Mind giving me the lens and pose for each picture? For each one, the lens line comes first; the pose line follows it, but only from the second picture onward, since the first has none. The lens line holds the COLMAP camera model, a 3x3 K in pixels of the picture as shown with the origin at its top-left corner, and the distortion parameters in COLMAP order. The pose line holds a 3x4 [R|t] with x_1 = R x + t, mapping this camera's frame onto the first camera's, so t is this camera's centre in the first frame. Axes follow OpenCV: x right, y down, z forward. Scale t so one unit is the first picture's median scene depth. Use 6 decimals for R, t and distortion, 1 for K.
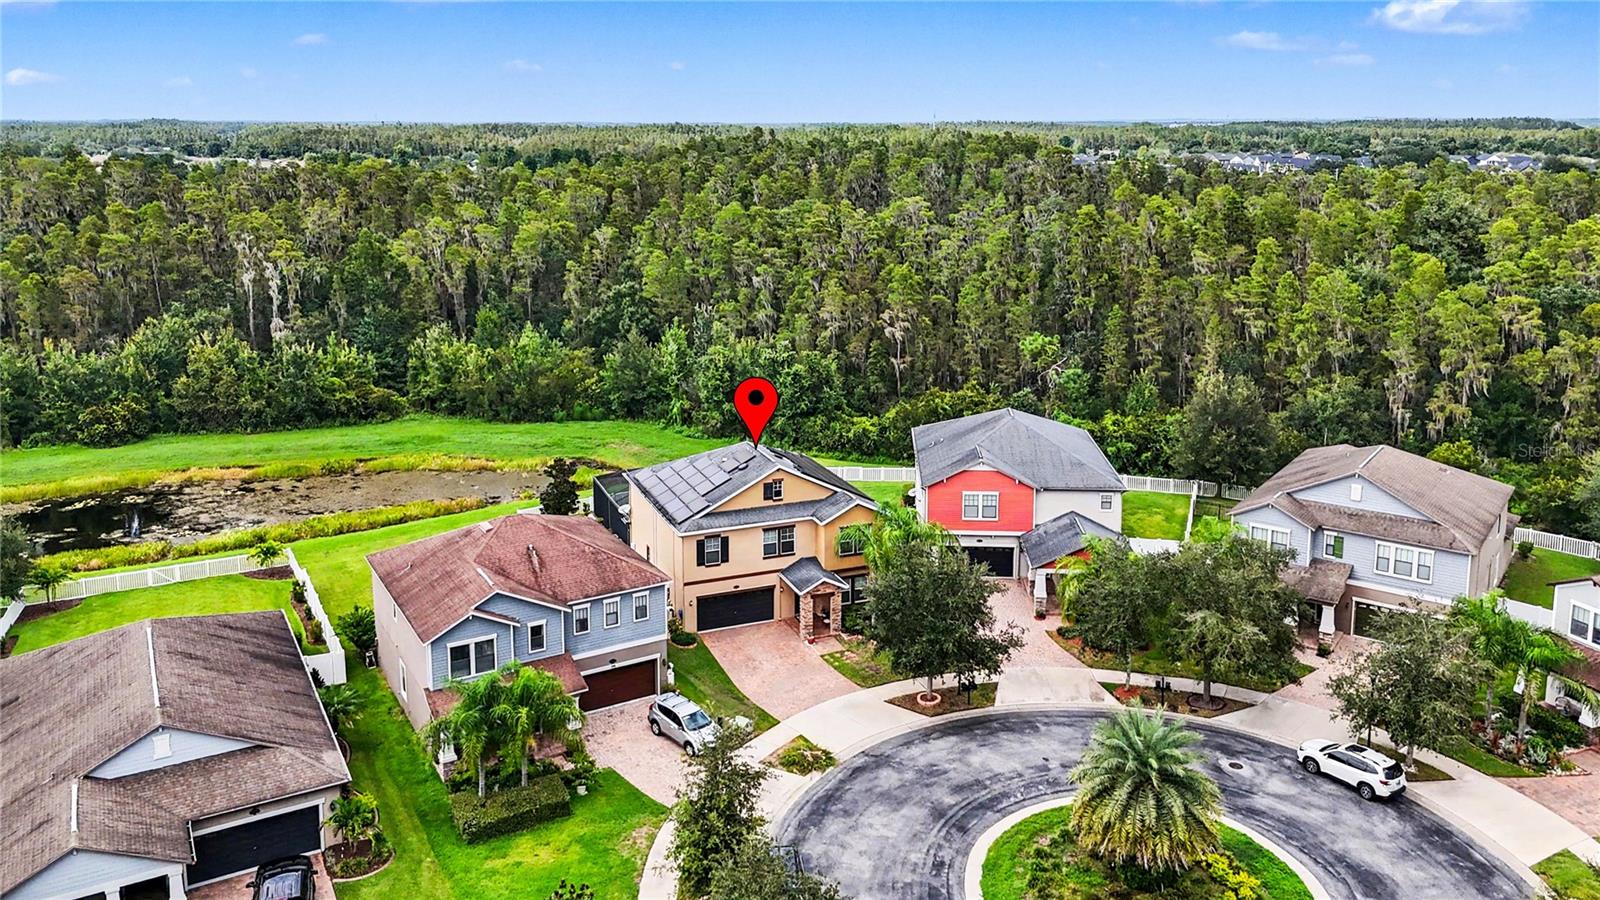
lens RADIAL K [[1254.3, 0, 799.1], [0, 1254.3, 299.0], [0, 0, 1]] dist [0.026847, -0.006682]
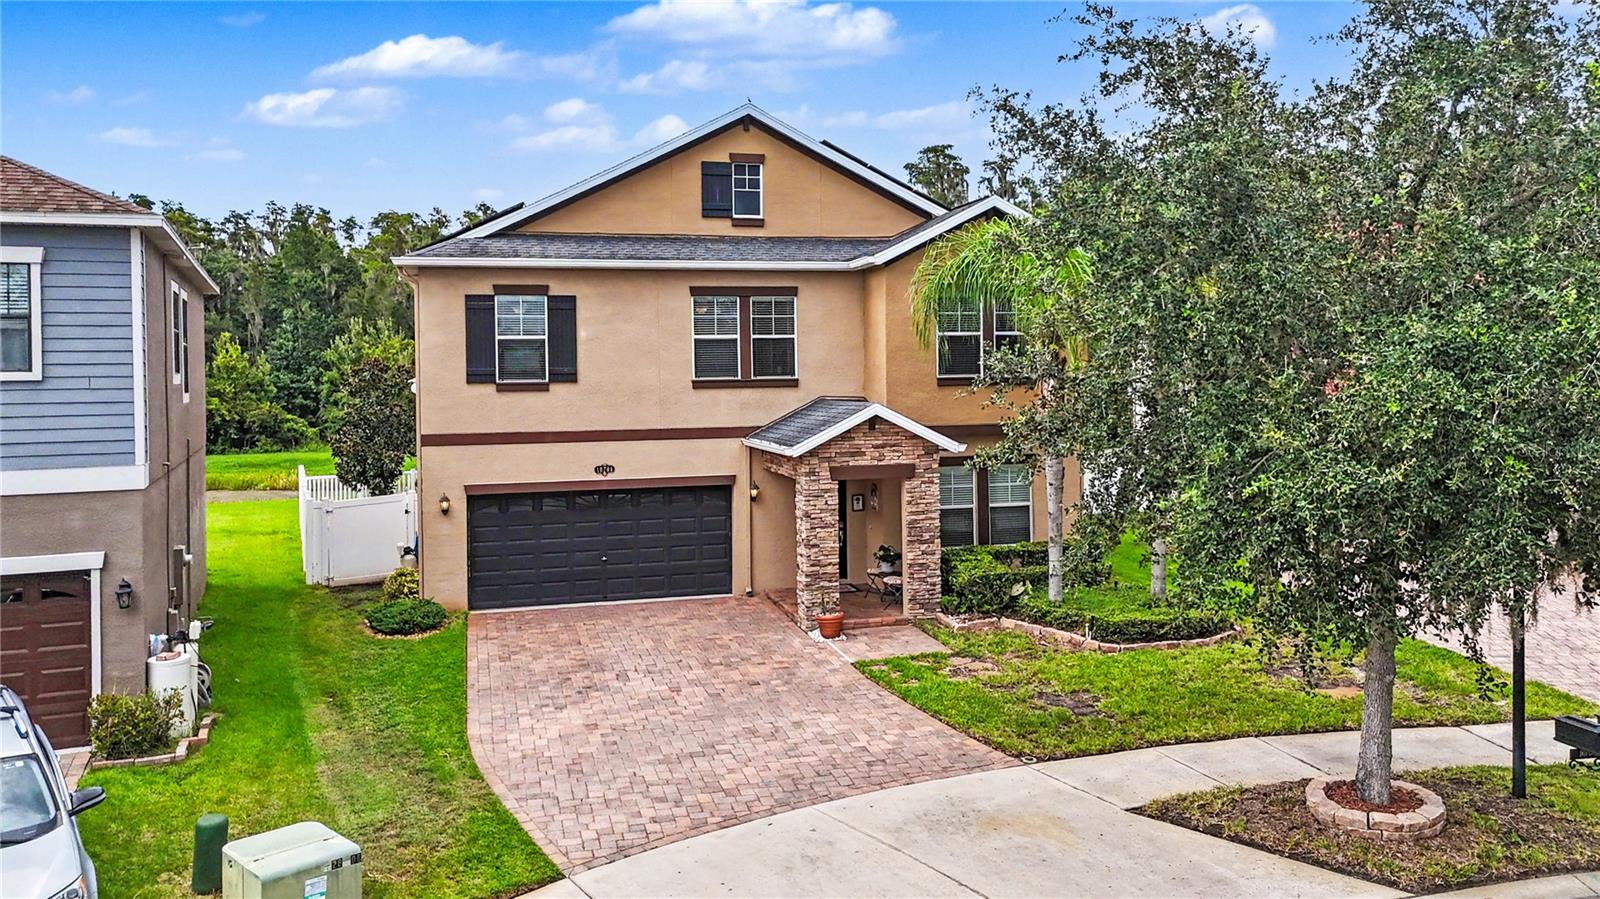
lens RADIAL K [[1226.8, 0, 777.2], [0, 1226.8, 397.2], [0, 0, 1]] dist [0.049315, -0.002803]
pose [[0.990222, -0.005782, -0.139382, 0.031779], [-0.011551, 0.992311, -0.123226, 0.221595], [0.139022, 0.123632, 0.982542, 0.626845]]
